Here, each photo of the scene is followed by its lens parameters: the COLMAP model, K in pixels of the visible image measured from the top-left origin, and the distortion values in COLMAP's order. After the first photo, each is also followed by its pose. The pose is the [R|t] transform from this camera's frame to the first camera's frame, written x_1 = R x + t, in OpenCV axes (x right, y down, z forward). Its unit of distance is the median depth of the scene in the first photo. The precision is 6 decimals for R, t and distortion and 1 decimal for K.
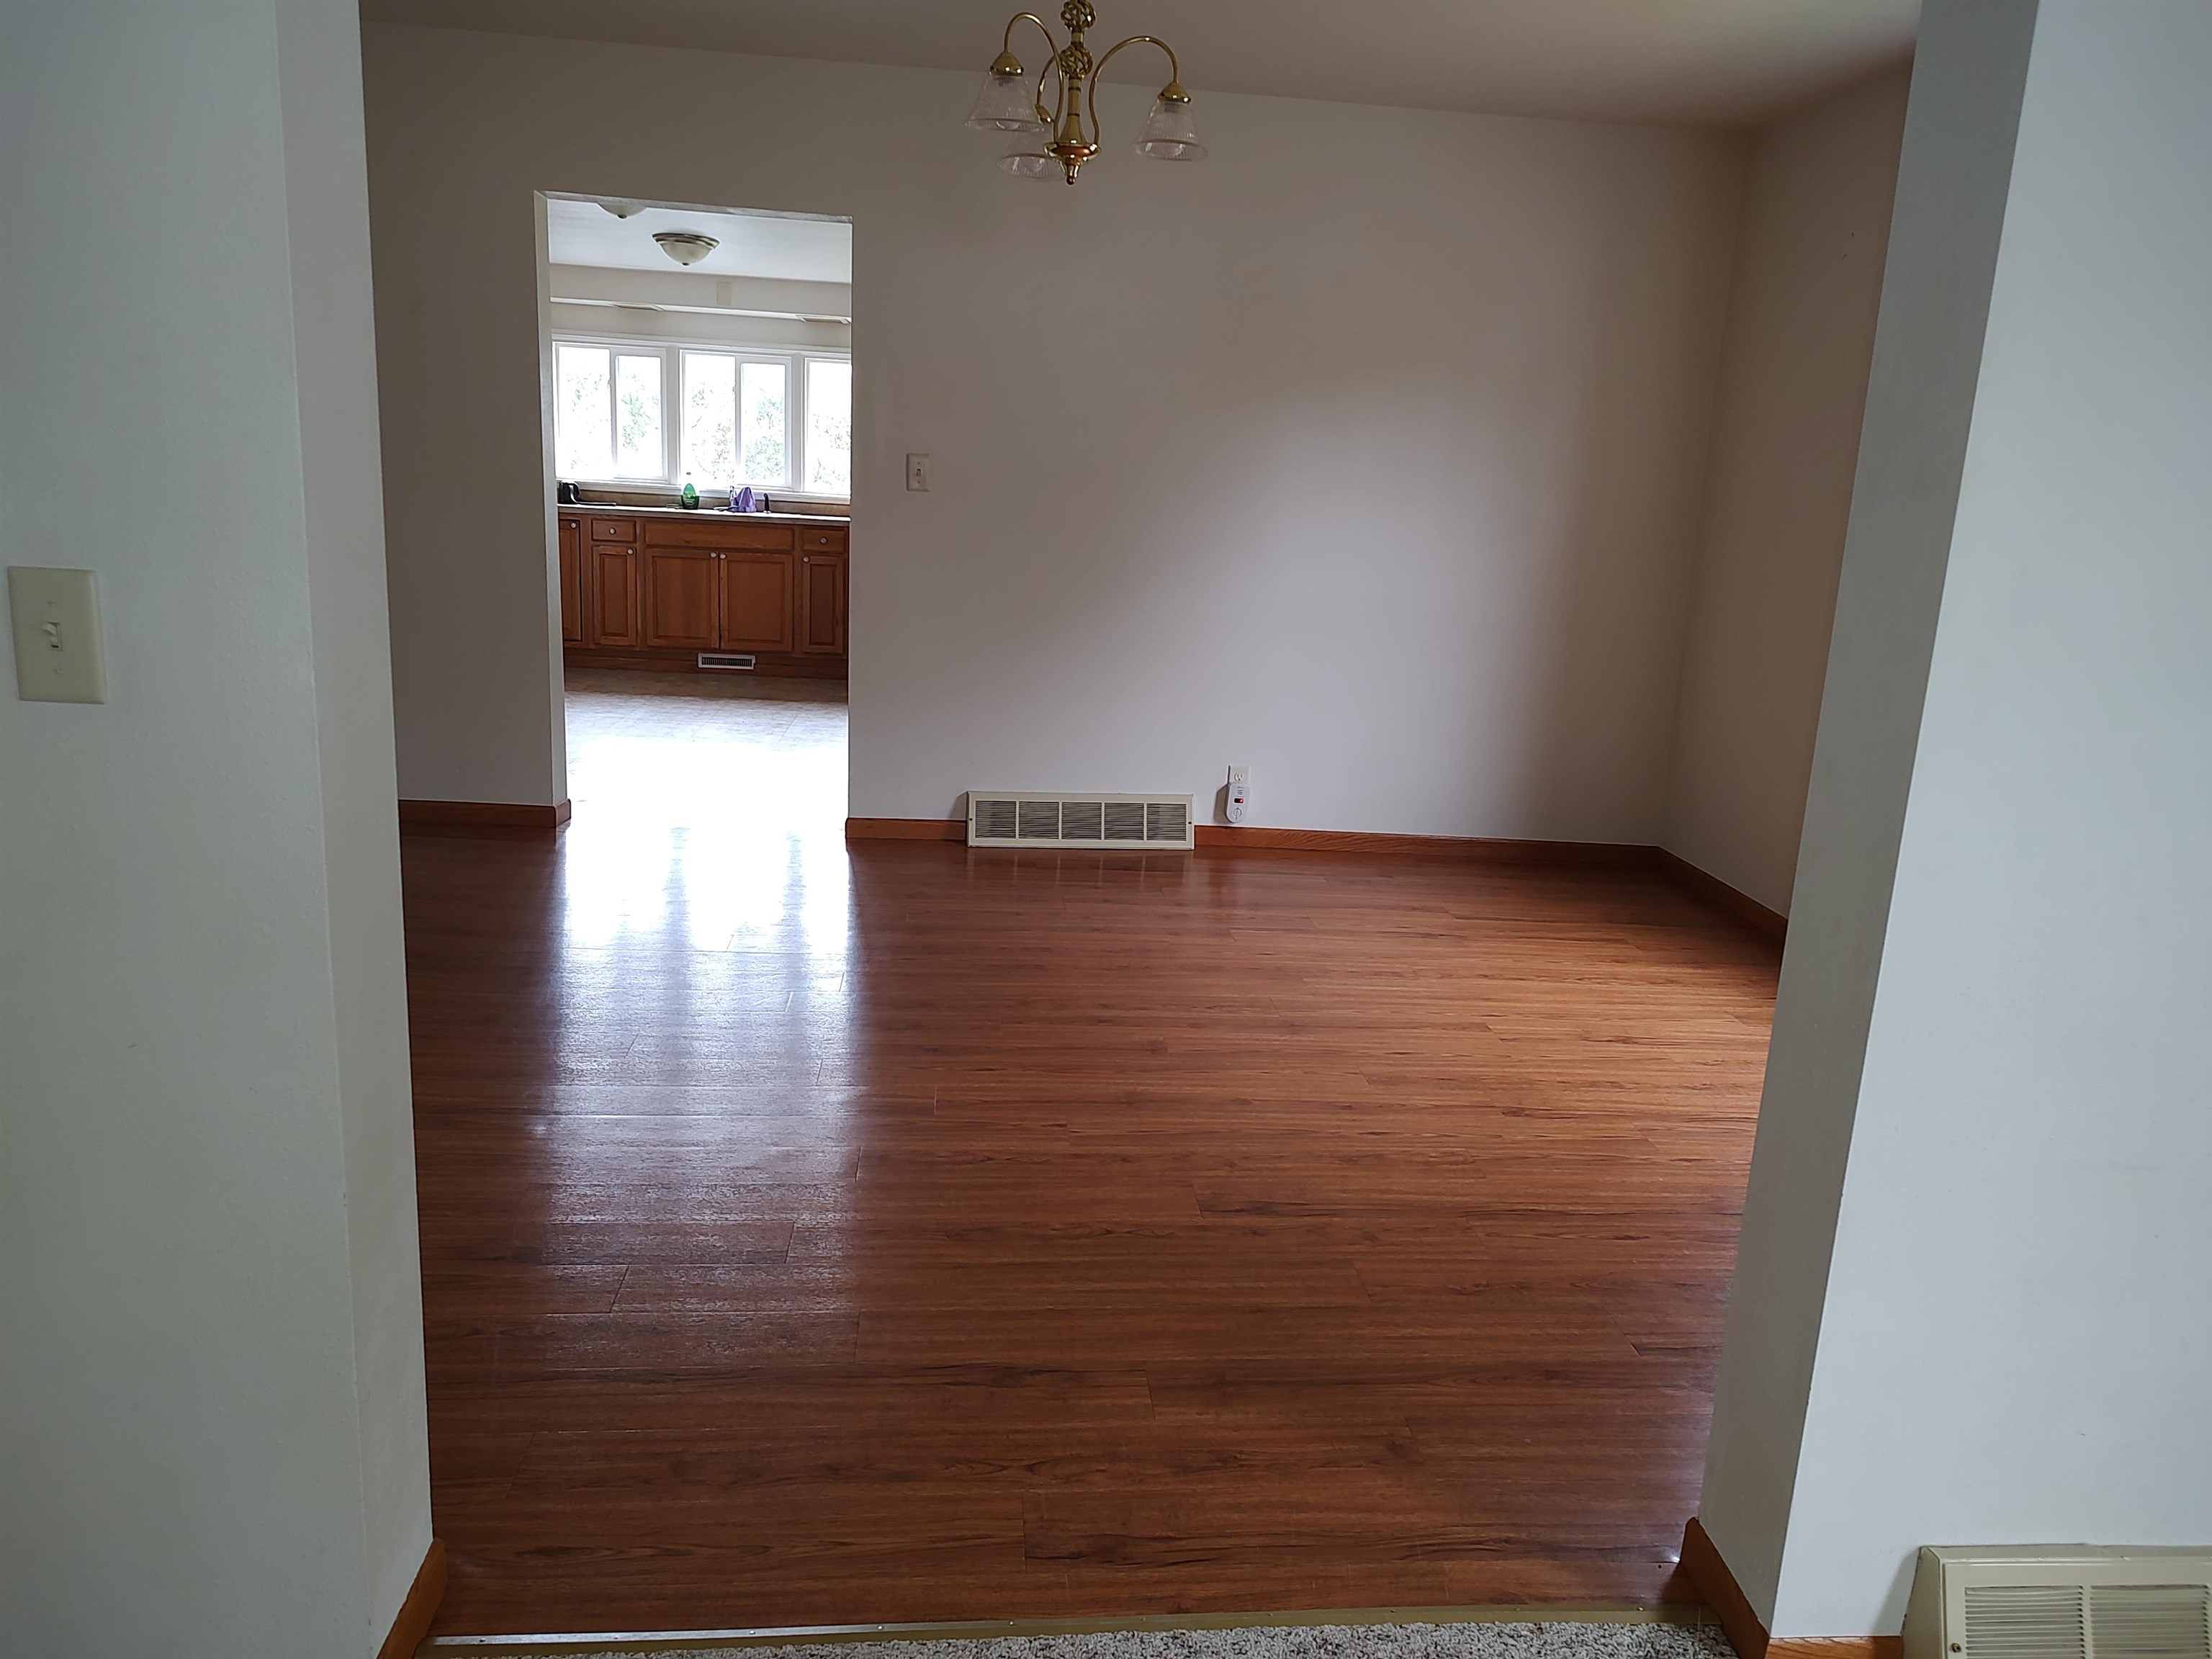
lens RADIAL K [[1572.7, 0, 1106.0], [0, 1572.7, 829.5], [0, 0, 1]] dist [0.042042, -0.043616]
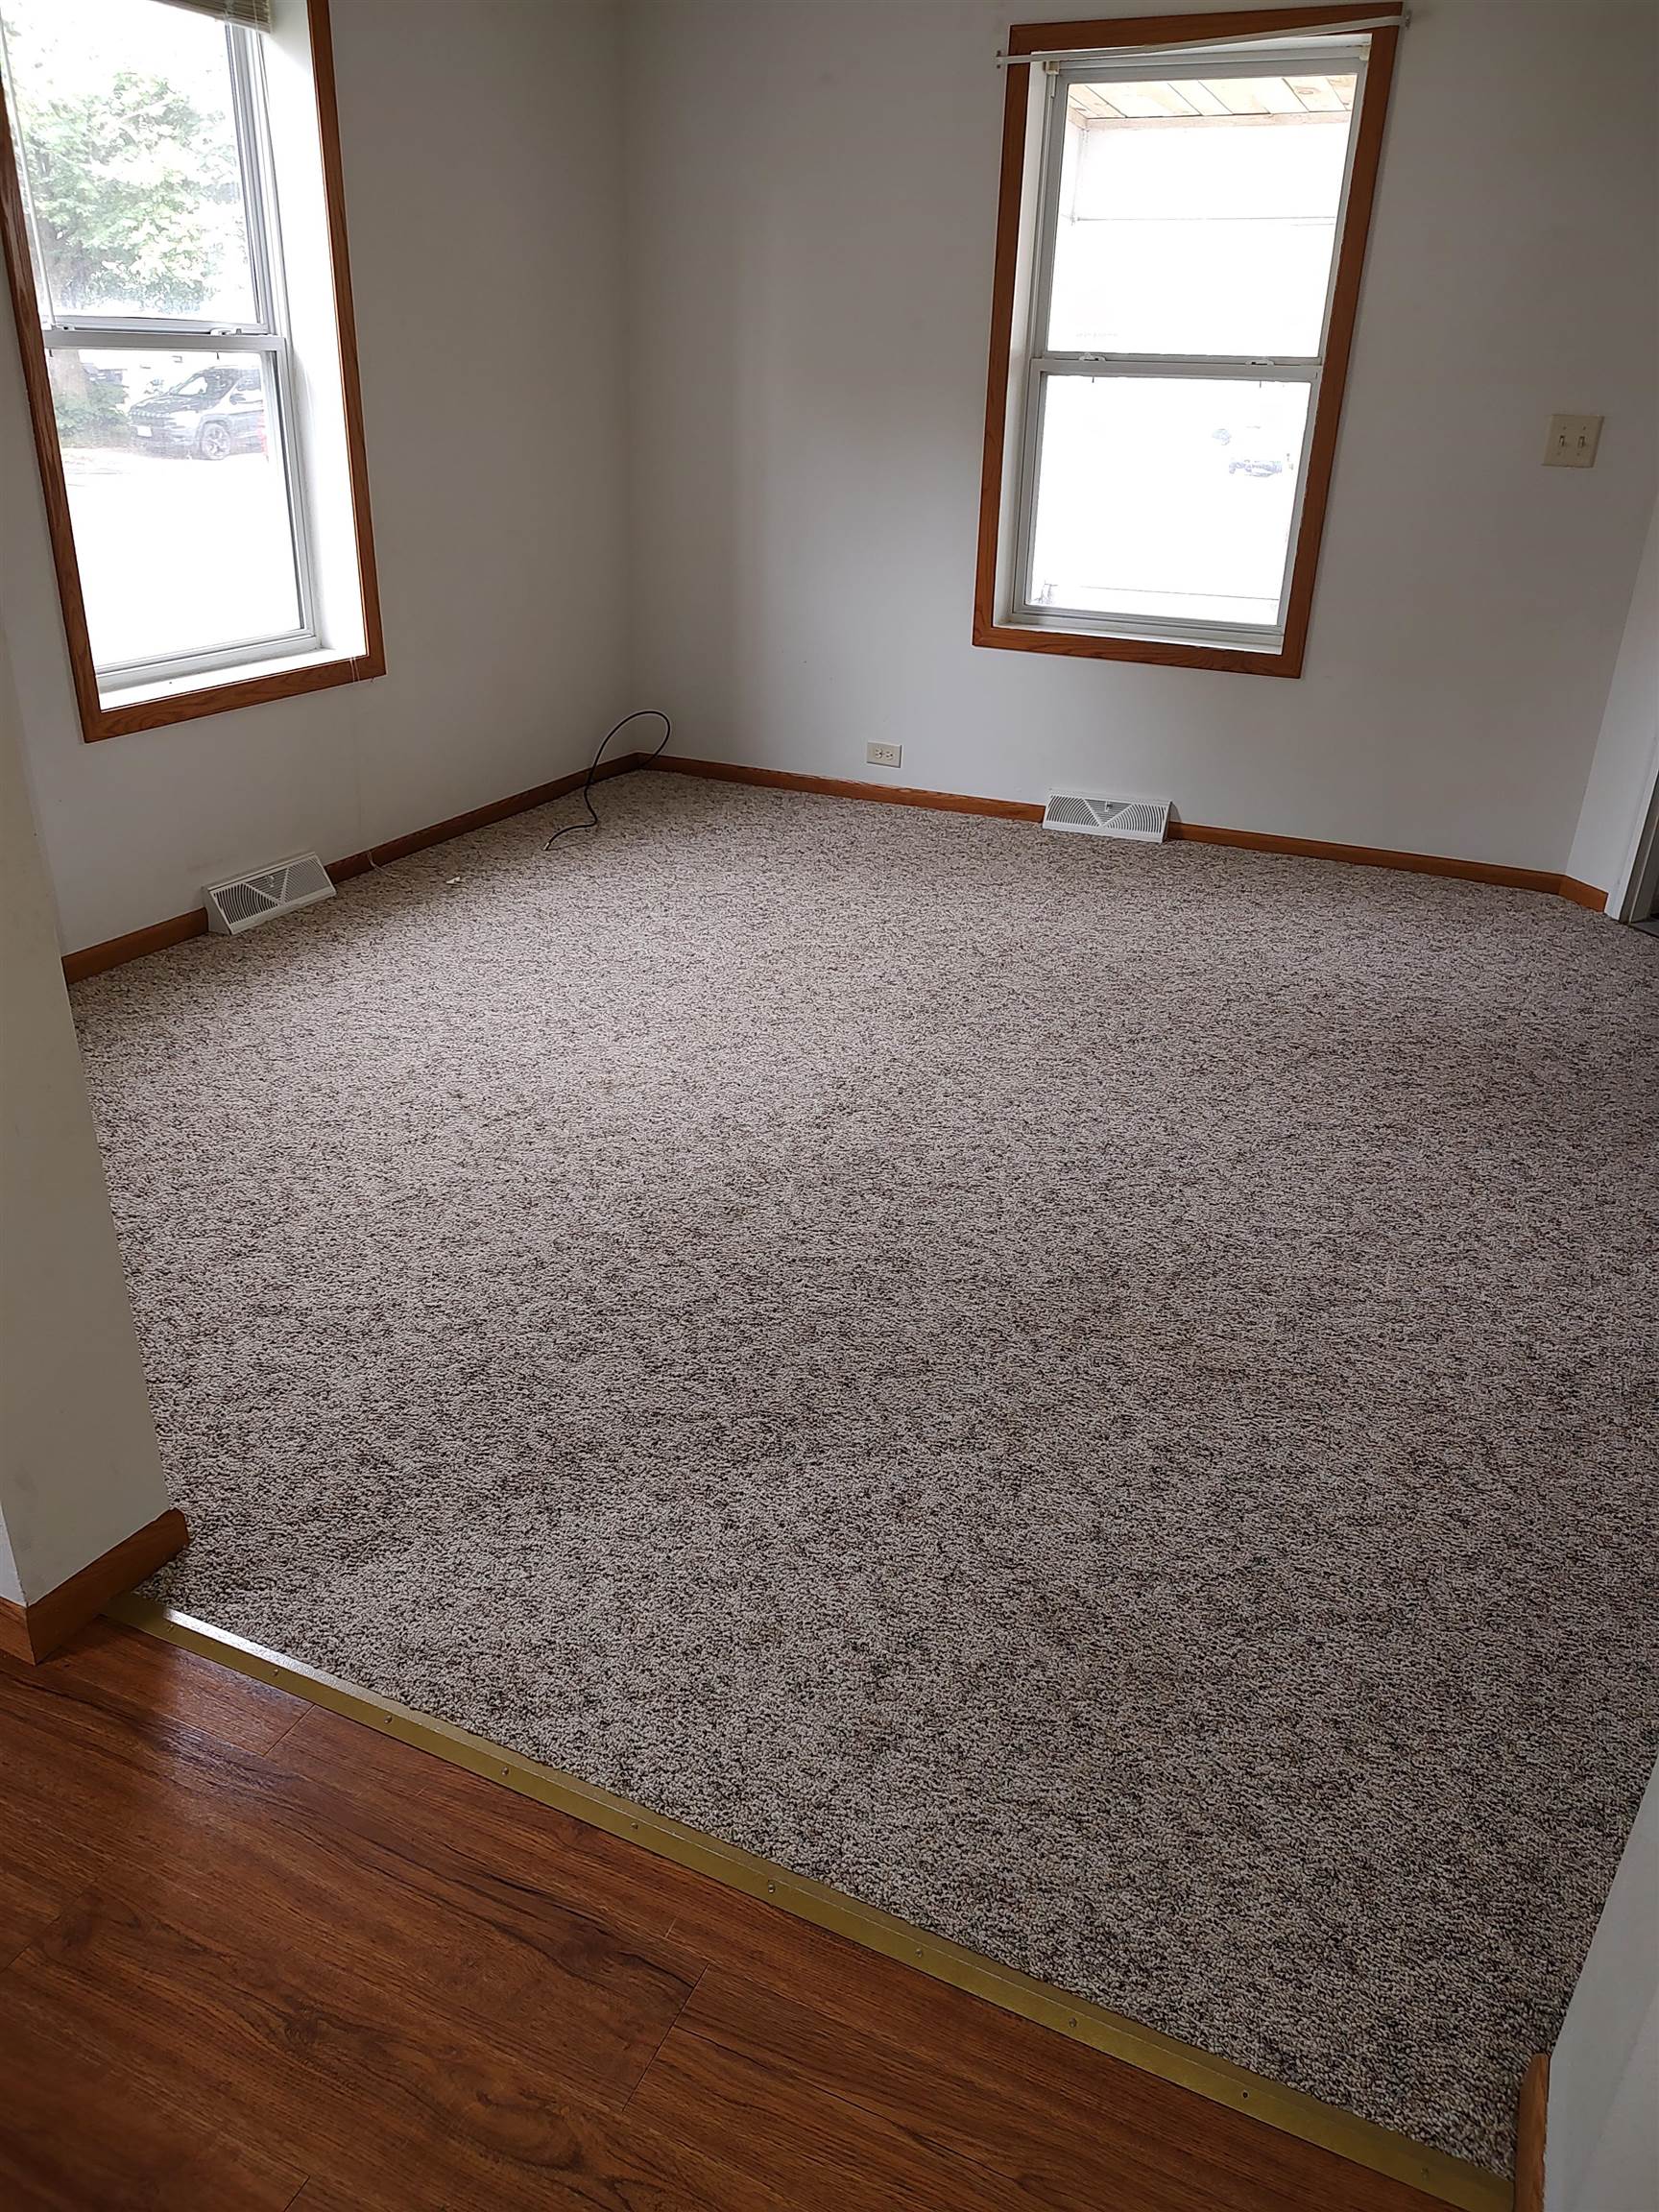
lens RADIAL K [[1572.7, 0, 834.3], [0, 1572.7, 1109.7], [0, 0, 1]] dist [0.042042, -0.043616]
pose [[-0.868133, -0.280460, 0.409496, -0.283109], [0.034749, 0.788677, 0.613825, -0.291983], [-0.495113, 0.547111, -0.674931, 1.204469]]
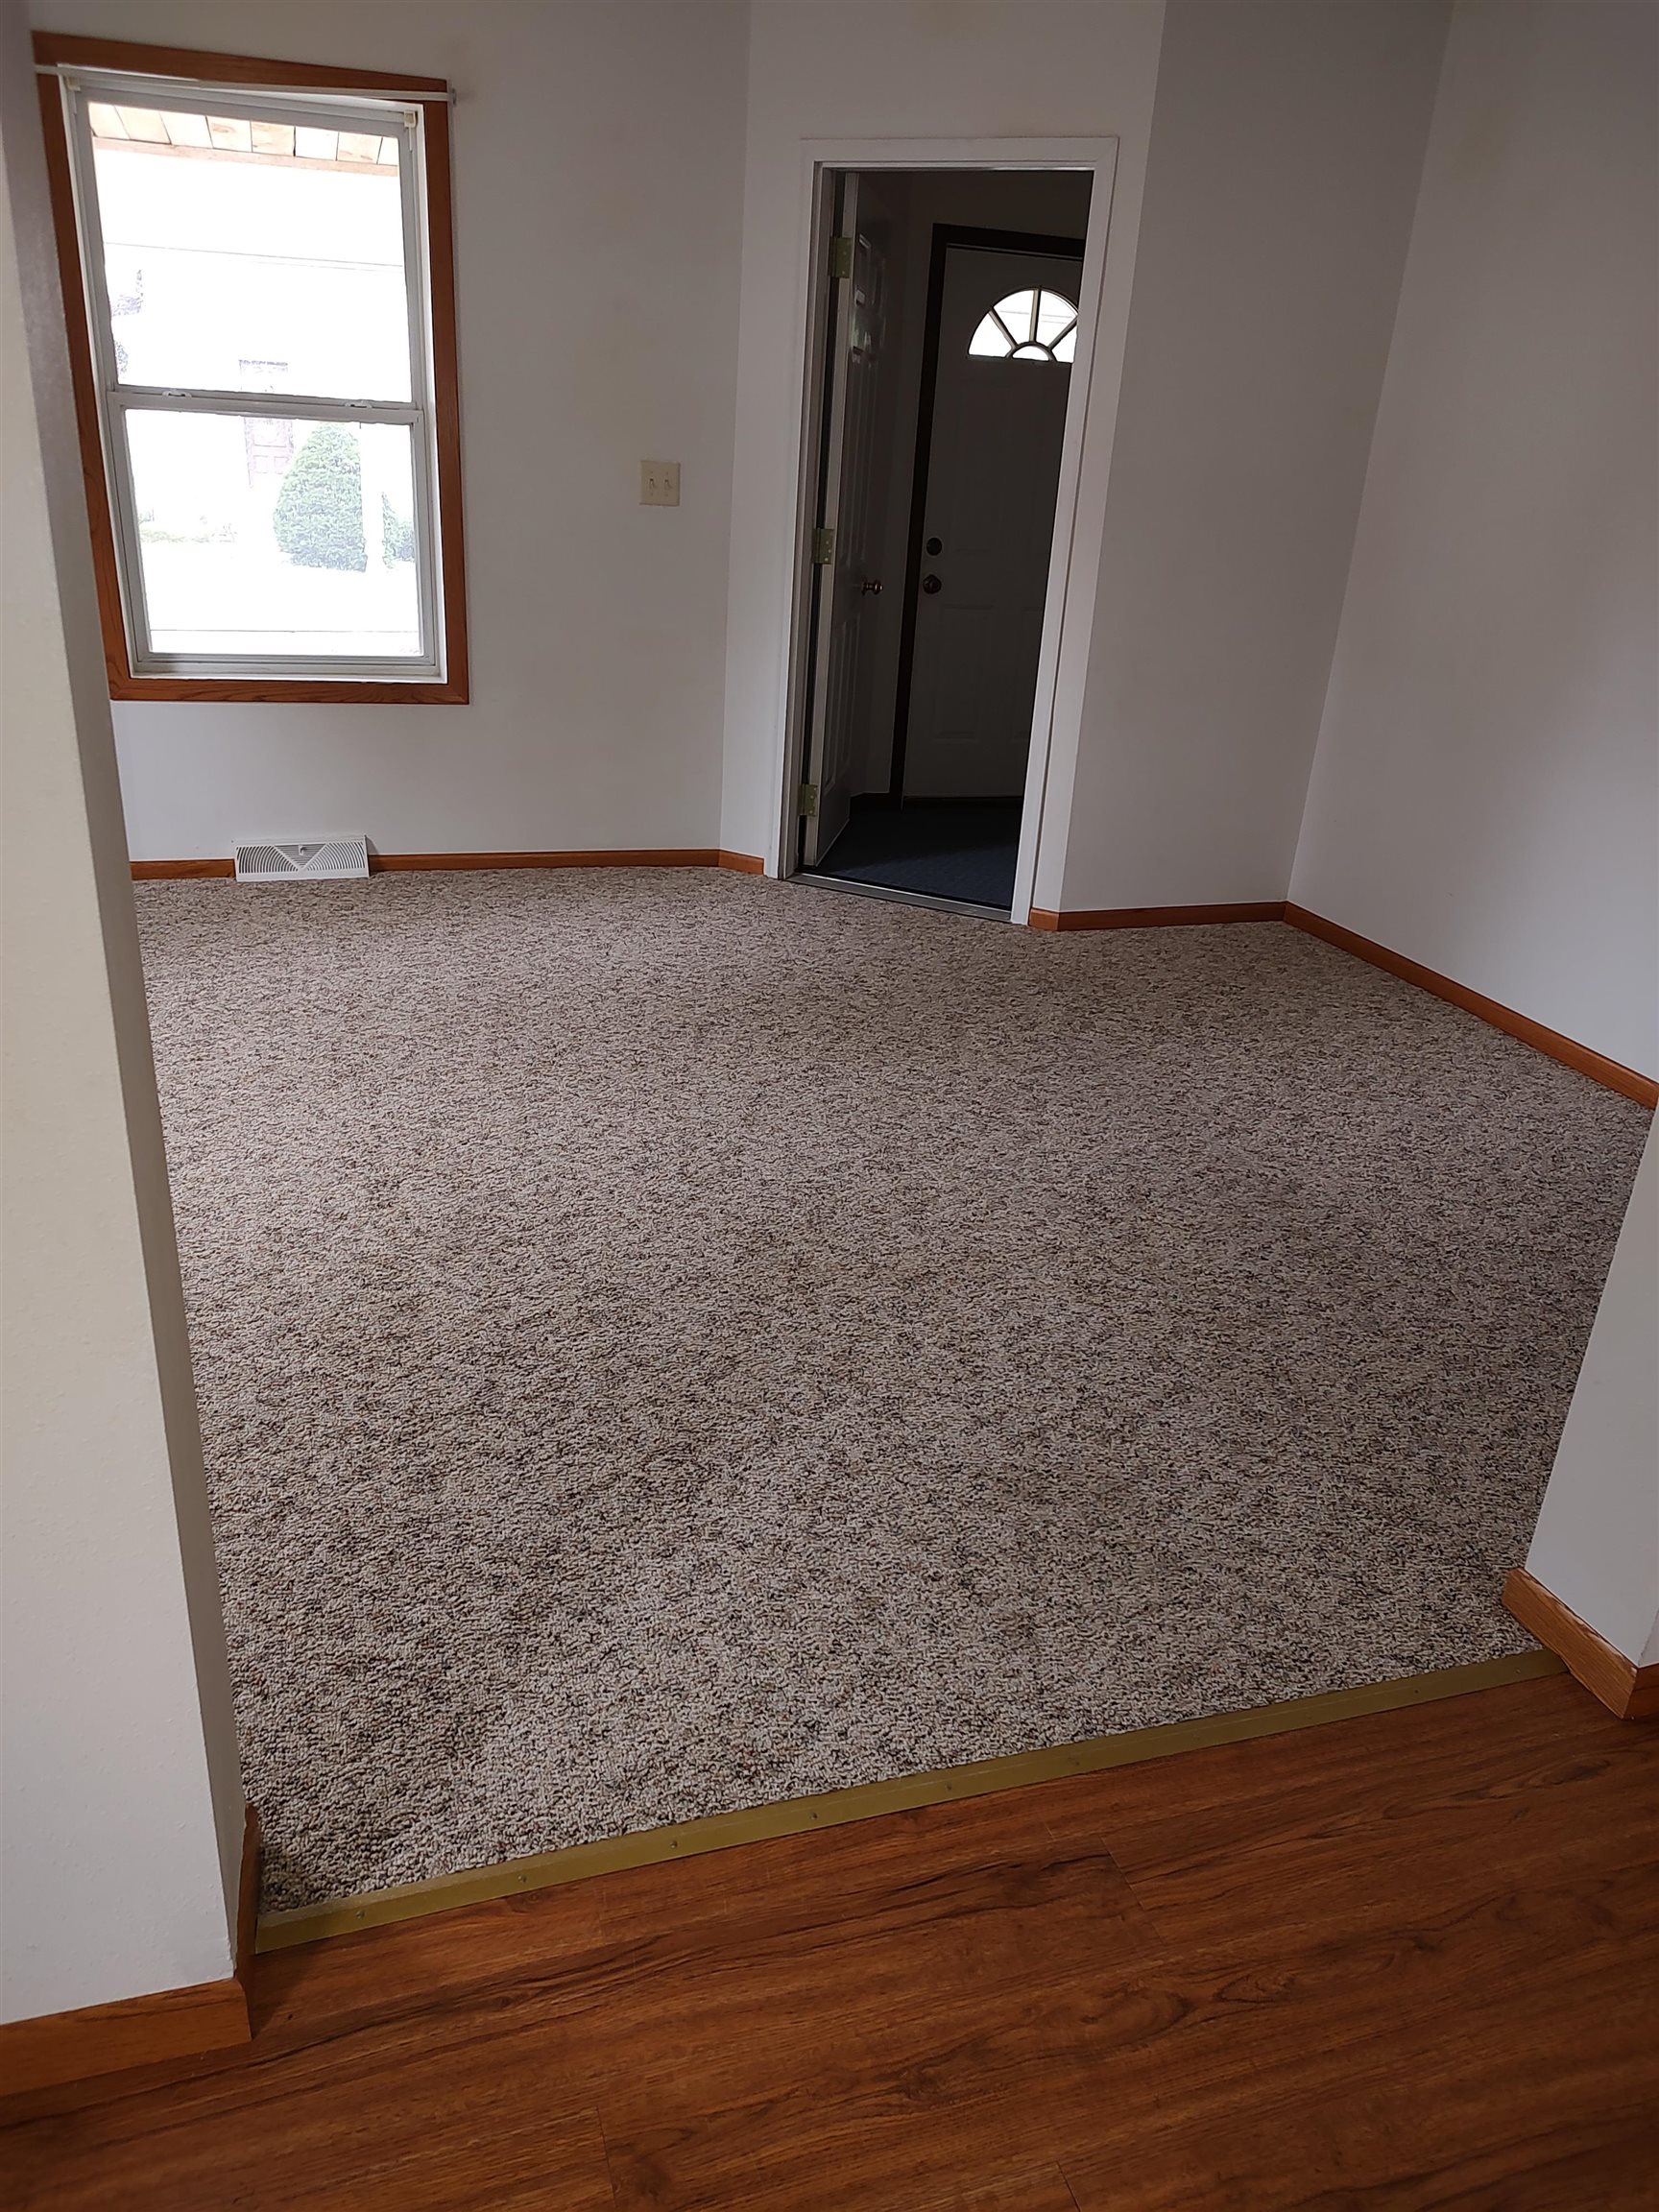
lens RADIAL K [[1572.7, 0, 834.3], [0, 1572.7, 1109.7], [0, 0, 1]] dist [0.042042, -0.043616]
pose [[-0.967566, -0.010431, -0.252403, 0.295540], [-0.155164, 0.812998, 0.561211, -0.295138], [0.199350, 0.582173, -0.788248, 1.361726]]
